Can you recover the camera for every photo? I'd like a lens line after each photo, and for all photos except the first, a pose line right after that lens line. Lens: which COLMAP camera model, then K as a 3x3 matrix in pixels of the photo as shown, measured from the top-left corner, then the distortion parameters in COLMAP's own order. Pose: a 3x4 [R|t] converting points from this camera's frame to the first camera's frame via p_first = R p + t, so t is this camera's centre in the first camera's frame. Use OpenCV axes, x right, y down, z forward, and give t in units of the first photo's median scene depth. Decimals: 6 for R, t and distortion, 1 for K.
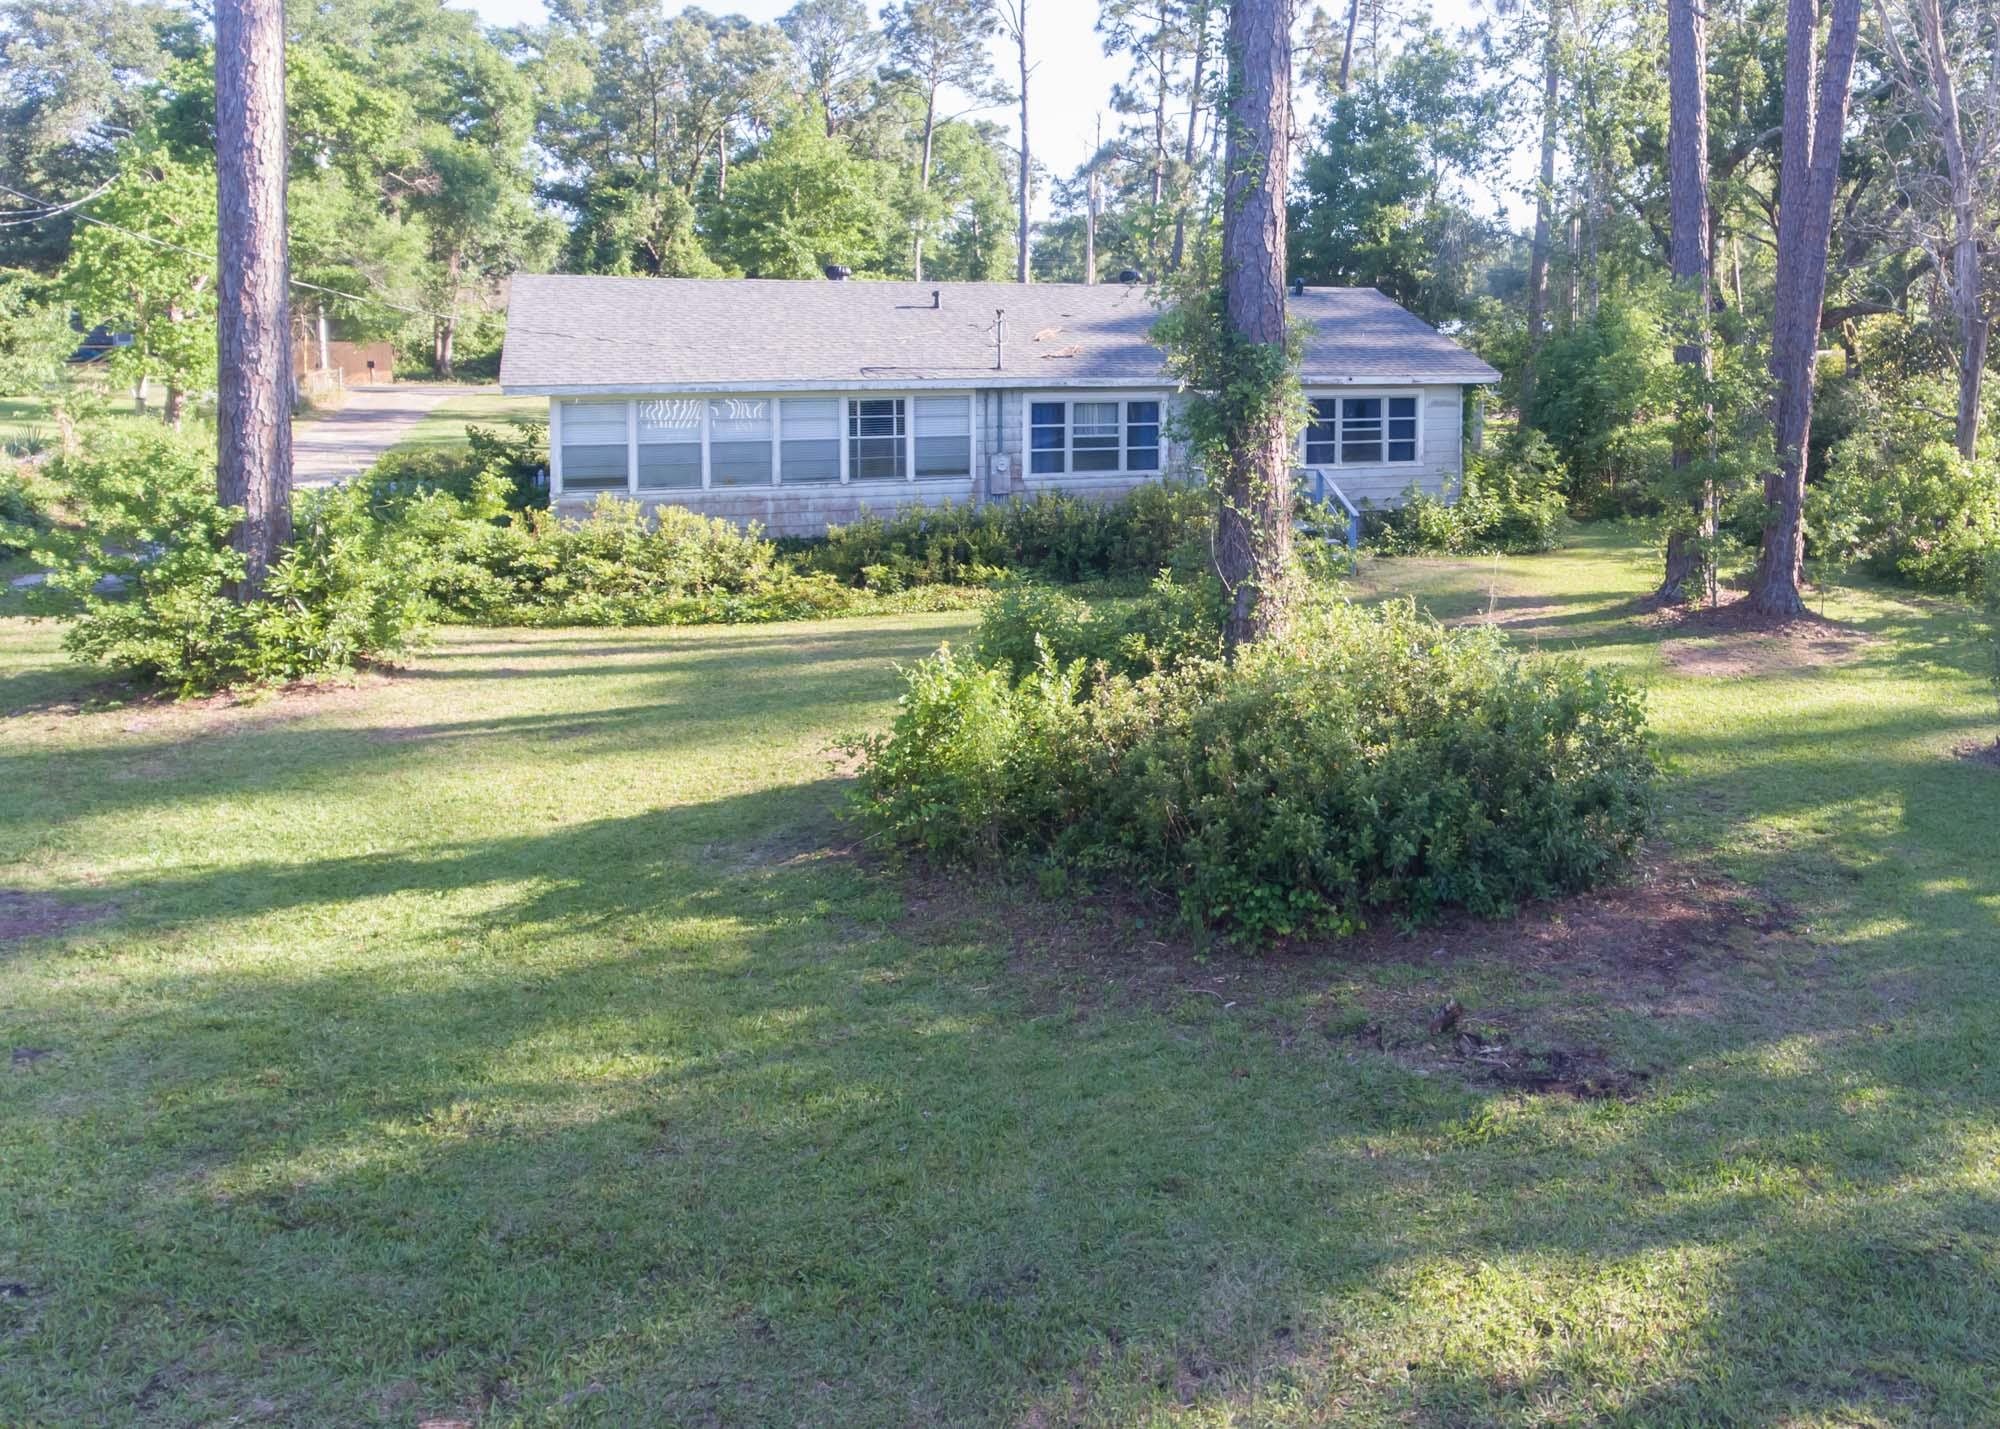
lens RADIAL K [[1444.5, 0, 1251.3], [0, 1444.5, 518.4], [0, 0, 1]] dist [-0.000216, 0.001854]
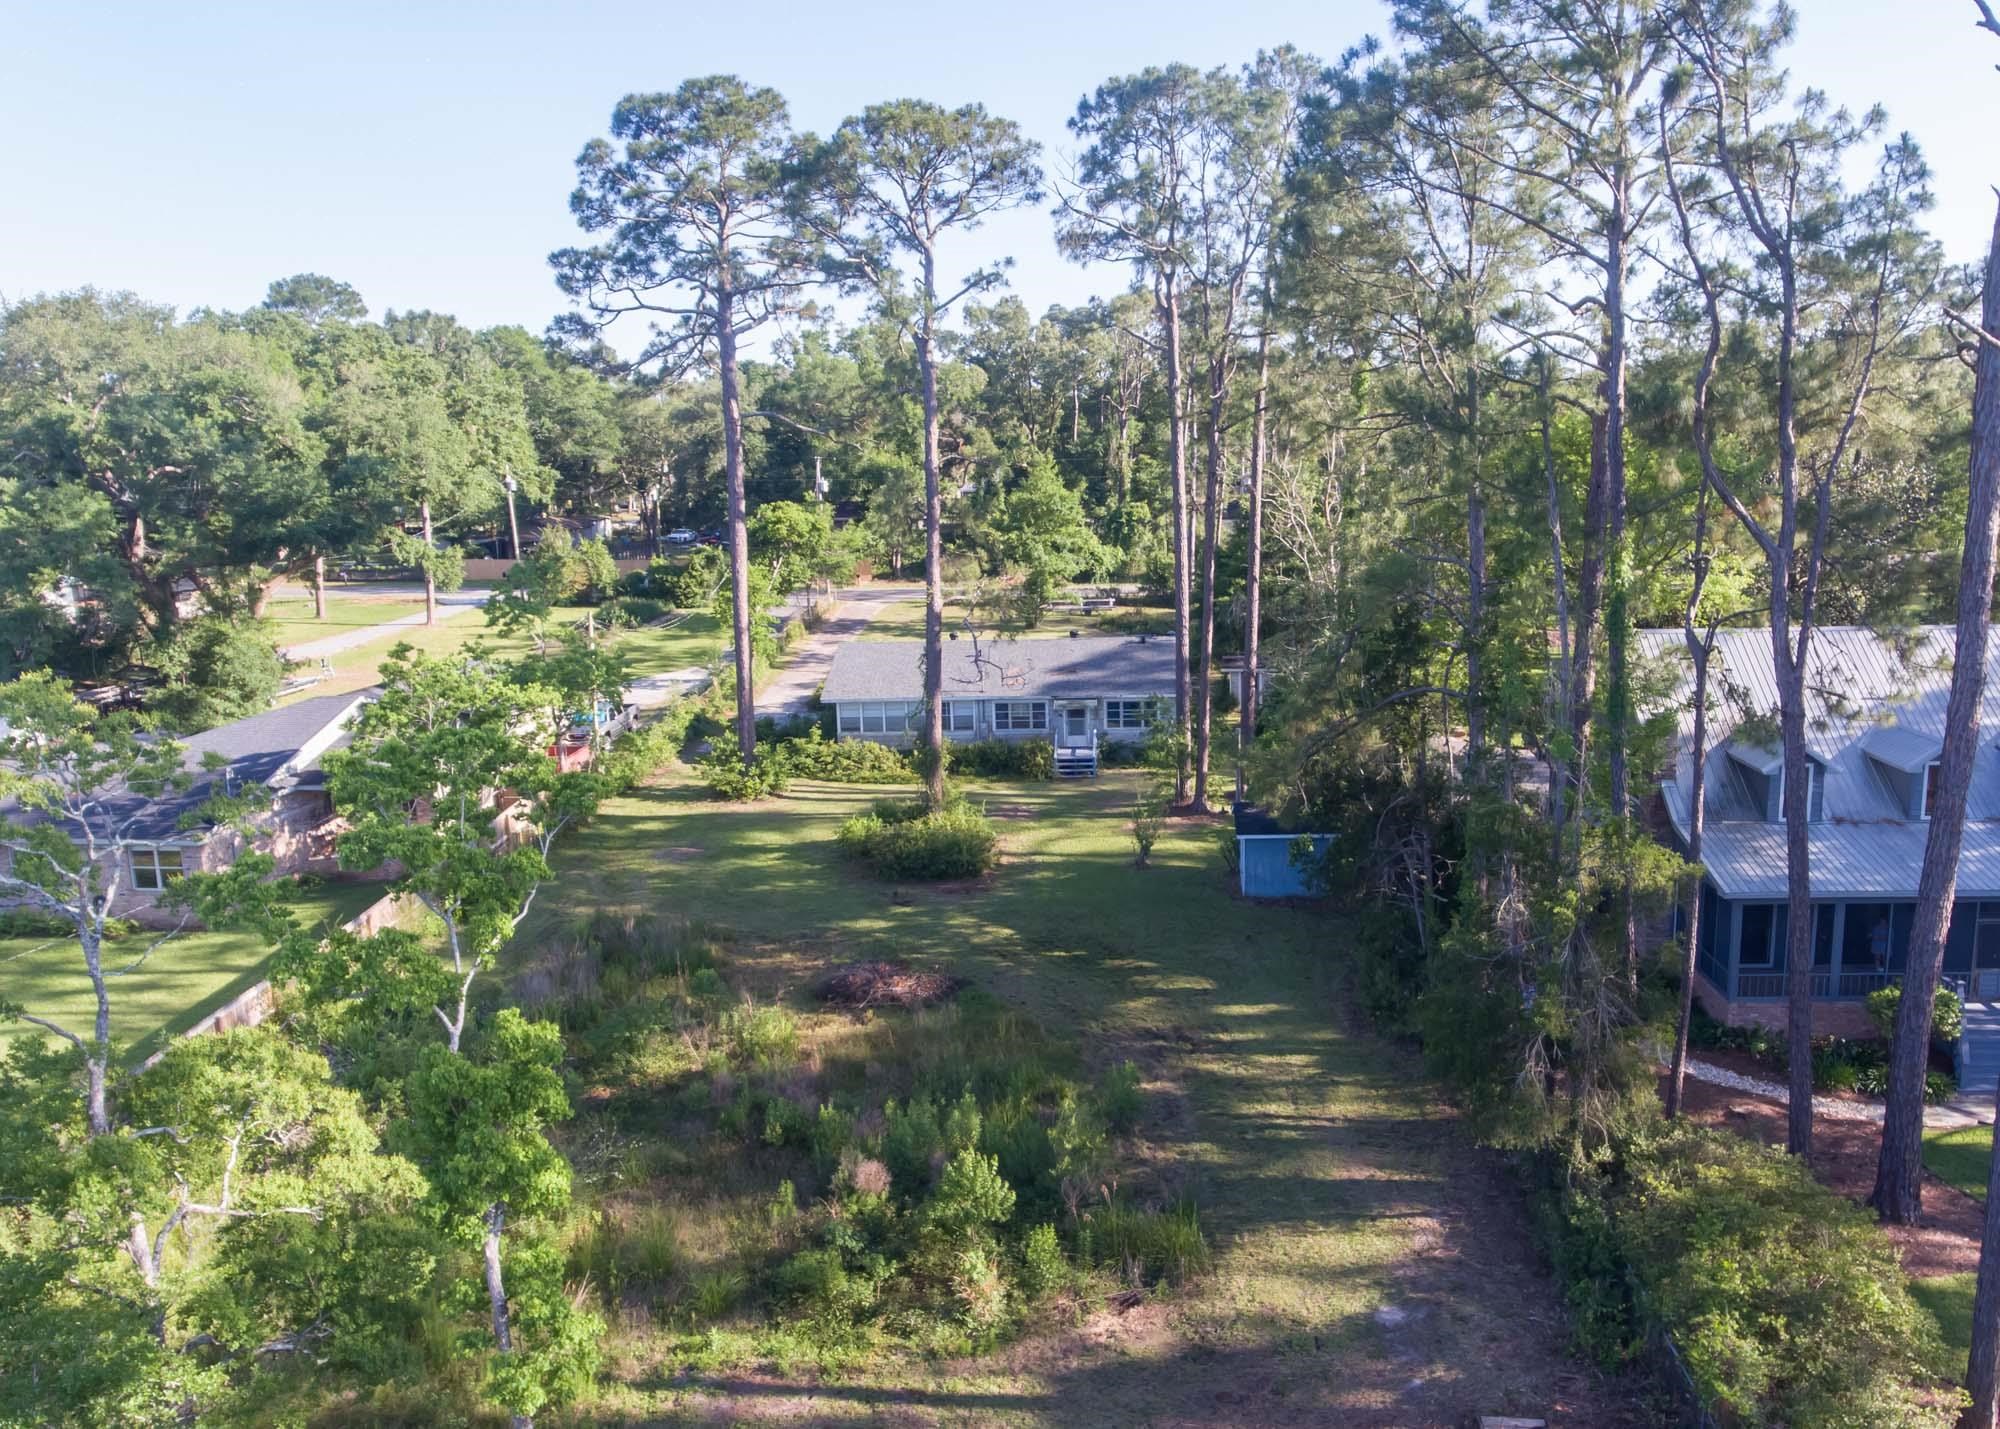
lens RADIAL K [[1436.8, 0, 1154.1], [0, 1436.8, 722.1], [0, 0, 1]] dist [-0.001213, 0.002869]
pose [[0.916875, 0.073737, -0.392306, 1.236725], [-0.028424, 0.992356, 0.120089, -0.395455], [0.398162, -0.098955, 0.911962, -1.410798]]
